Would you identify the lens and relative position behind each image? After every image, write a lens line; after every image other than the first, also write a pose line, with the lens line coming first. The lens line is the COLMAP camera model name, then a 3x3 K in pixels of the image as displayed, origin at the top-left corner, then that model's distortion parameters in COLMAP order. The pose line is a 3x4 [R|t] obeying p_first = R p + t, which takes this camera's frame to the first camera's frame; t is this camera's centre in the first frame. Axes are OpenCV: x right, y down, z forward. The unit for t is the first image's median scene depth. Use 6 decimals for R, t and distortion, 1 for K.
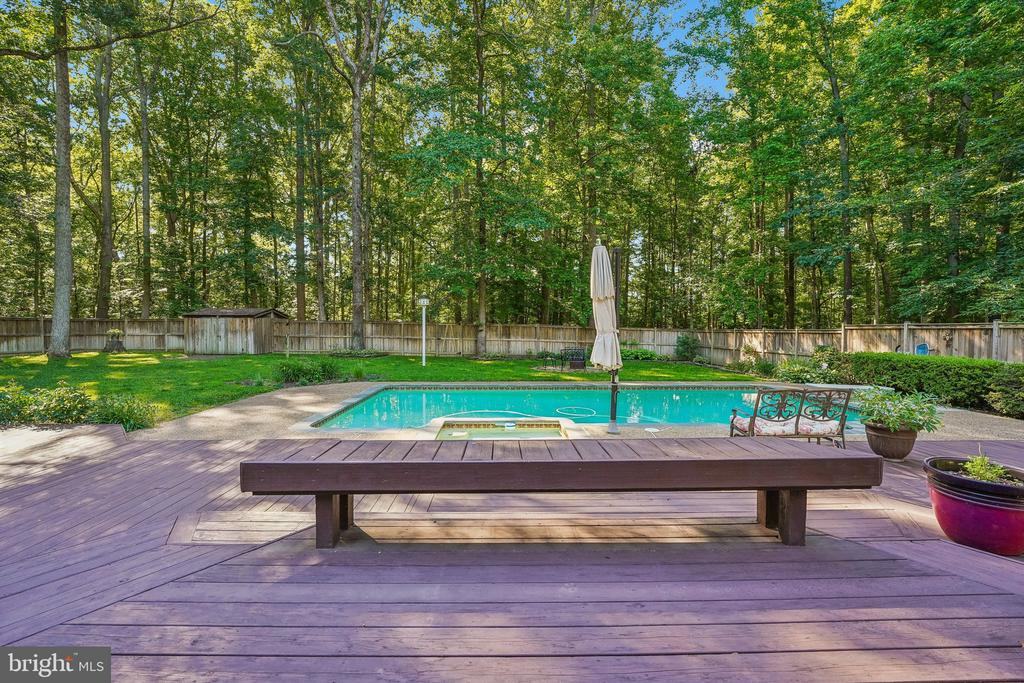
lens RADIAL K [[451.9, 0, 510.1], [0, 451.9, 340.5], [0, 0, 1]] dist [-0.017554, 0.001348]
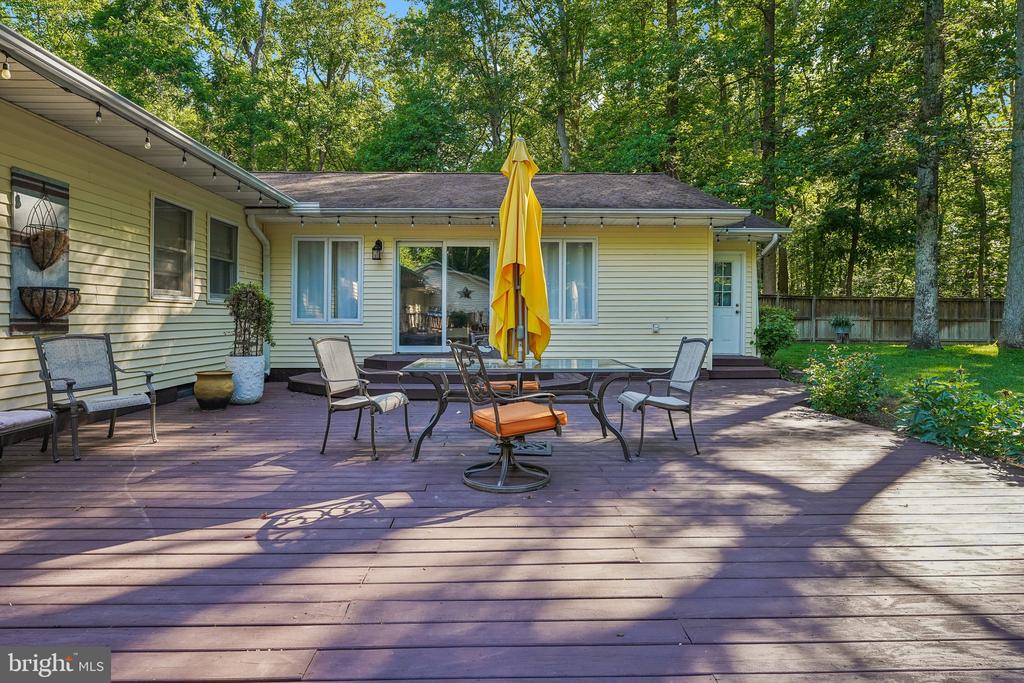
lens RADIAL K [[509.8, 0, 501.8], [0, 509.8, 317.8], [0, 0, 1]] dist [-0.003479, -0.002231]
pose [[0.003121, -0.003741, -0.999988, -0.261535], [-0.033408, 0.999434, -0.003843, 0.024801], [0.999437, 0.033419, 0.002994, 0.224539]]
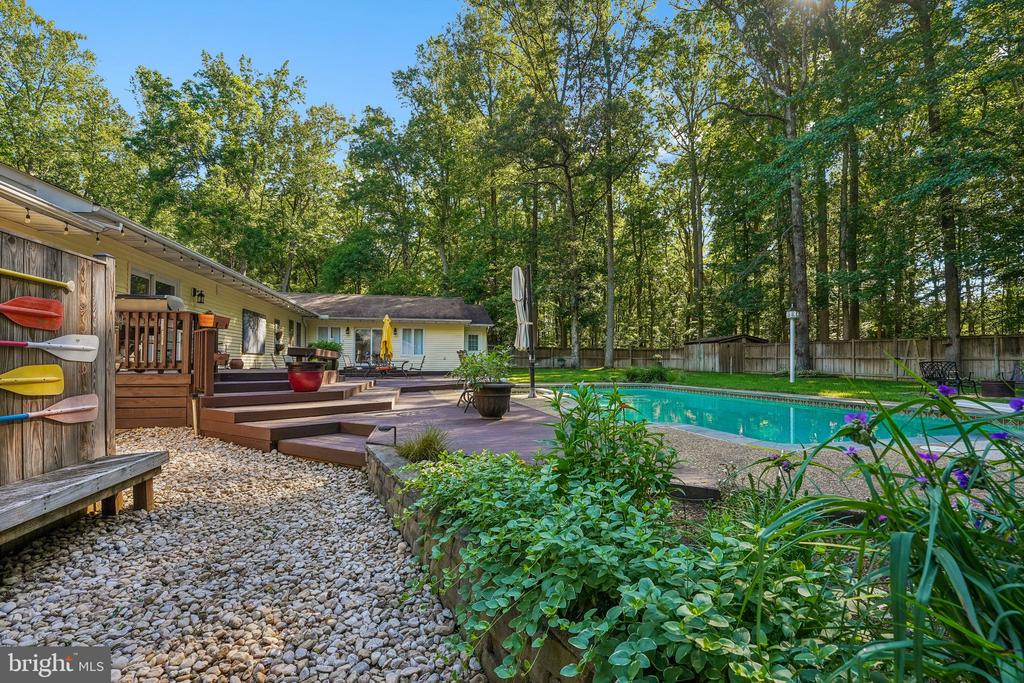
lens RADIAL K [[427.7, 0, 508.4], [0, 427.7, 361.4], [0, 0, 1]] dist [-0.024893, 0.001496]
pose [[0.197196, -0.007574, -0.980335, 0.756526], [-0.031726, 0.999397, -0.014103, 0.059564], [0.979851, 0.033883, 0.196837, 0.340620]]
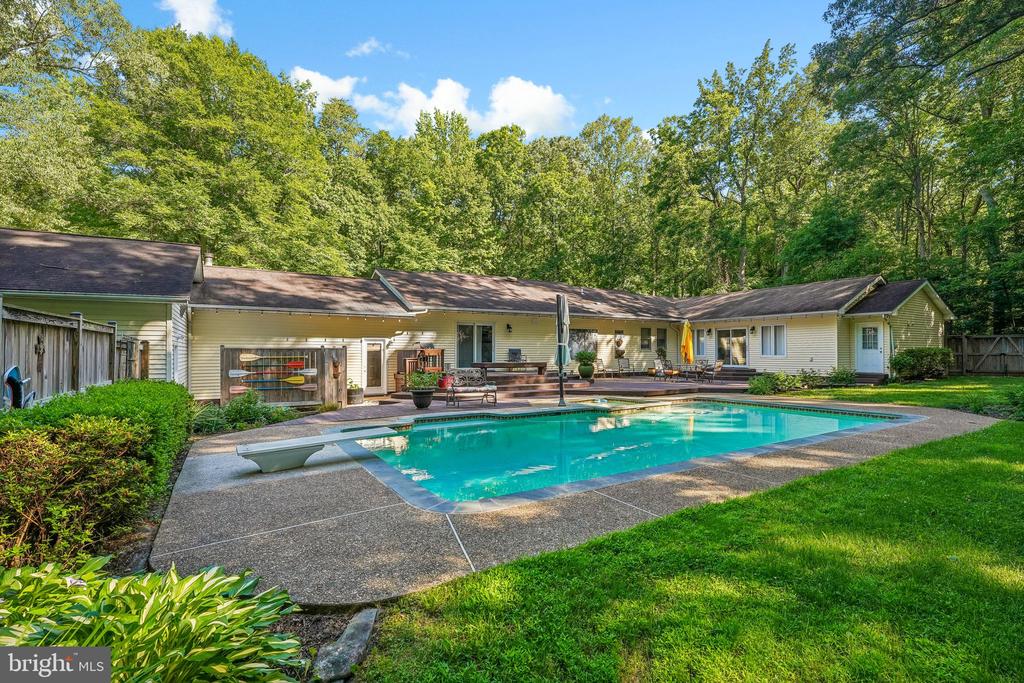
lens RADIAL K [[472.8, 0, 505.8], [0, 472.8, 344.6], [0, 0, 1]] dist [-0.014620, -0.000798]
pose [[-0.865618, -0.008730, -0.500628, 0.638633], [-0.015869, 0.999824, 0.010003, -0.016217], [0.500453, 0.016603, -0.865605, 1.217760]]
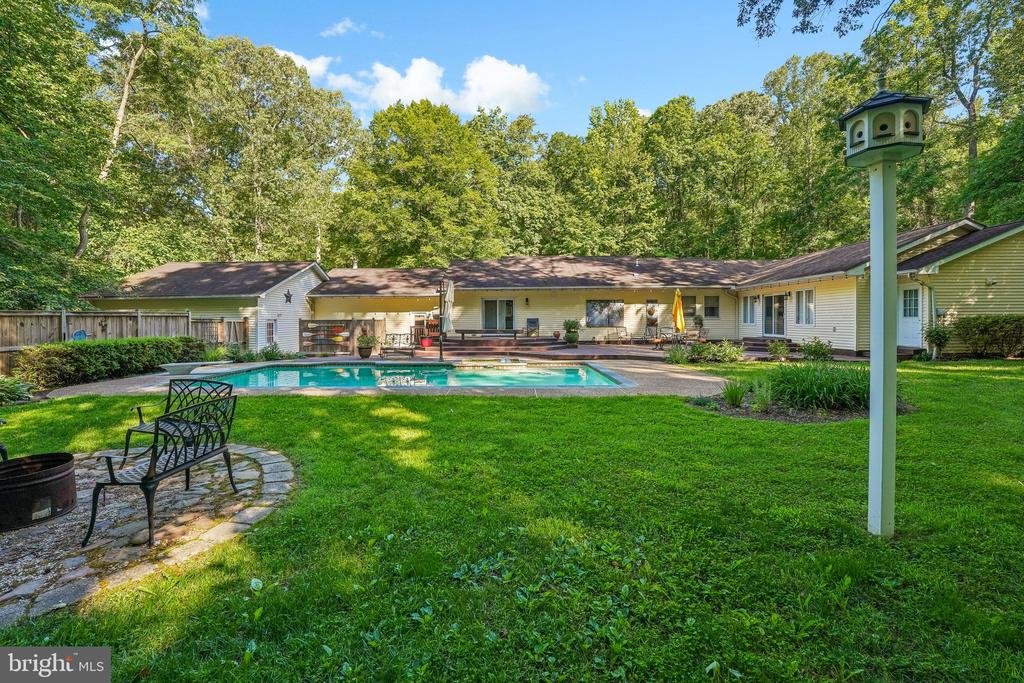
lens RADIAL K [[427.7, 0, 503.5], [0, 427.7, 321.1], [0, 0, 1]] dist [-0.024893, 0.001496]
pose [[-0.999182, 0.003304, 0.040302, -0.089658], [0.004738, 0.999358, 0.035526, -0.036378], [-0.040159, 0.035688, -0.998556, 1.578651]]
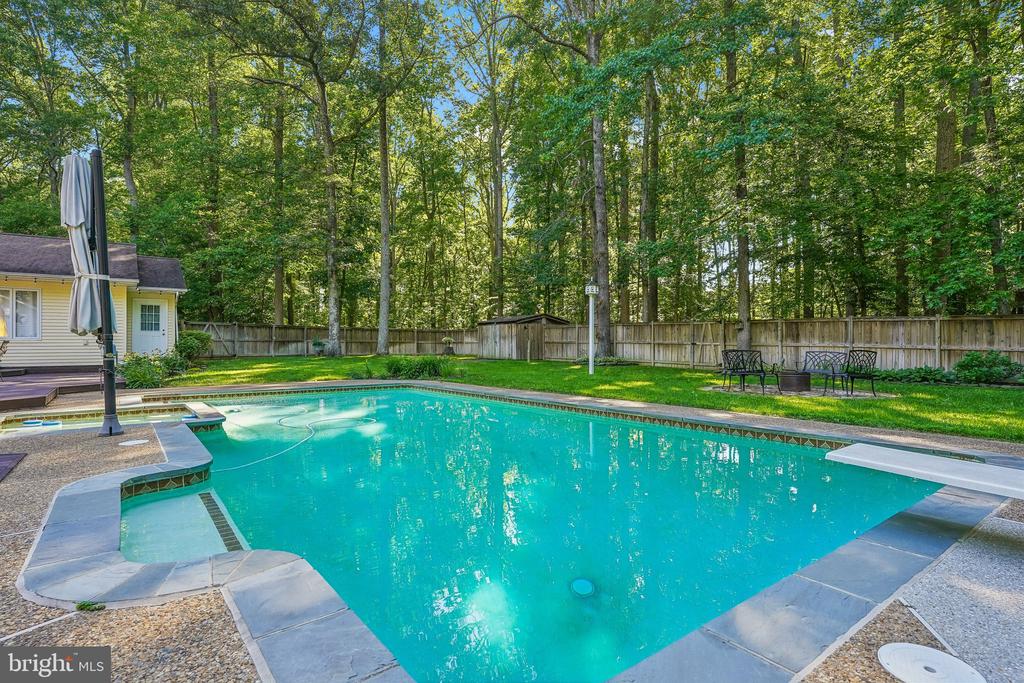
lens RADIAL K [[509.8, 0, 507.4], [0, 509.8, 353.3], [0, 0, 1]] dist [-0.003479, -0.002231]
pose [[0.576771, 0.007453, -0.816872, 0.574786], [-0.022156, 0.999733, -0.006523, 0.040224], [0.816605, 0.021861, 0.576783, 0.543827]]
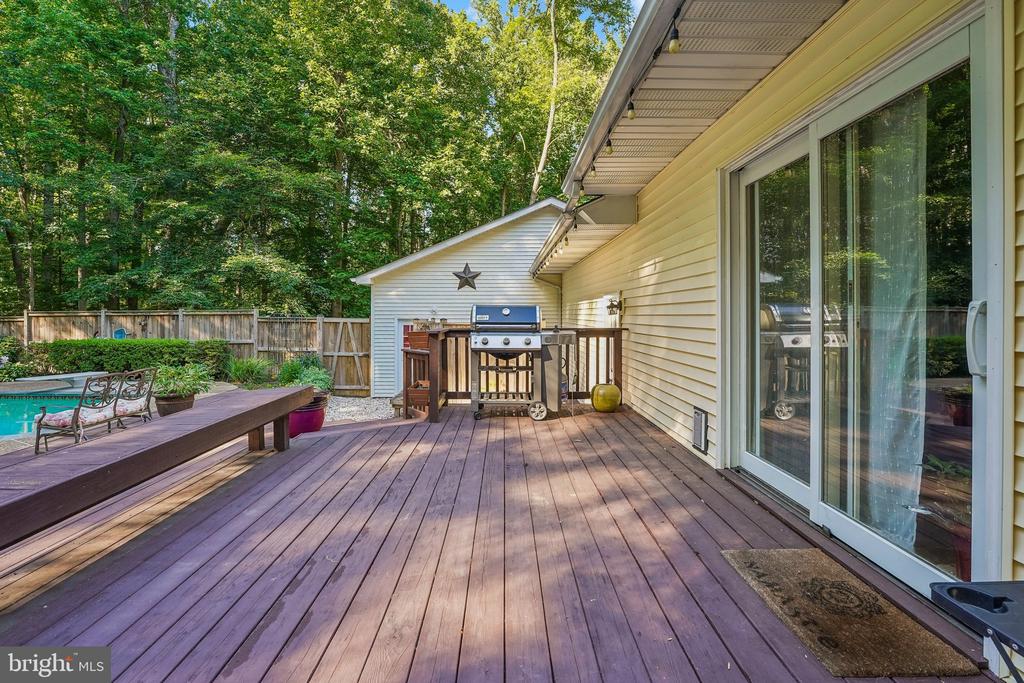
lens RADIAL K [[478.9, 0, 497.3], [0, 478.9, 314.5], [0, 0, 1]] dist [-0.016776, 0.001560]
pose [[0.026459, -0.001824, 0.999648, -0.176263], [0.031085, 0.999516, 0.001001, -0.000473], [-0.999166, 0.031048, 0.026503, 0.032008]]
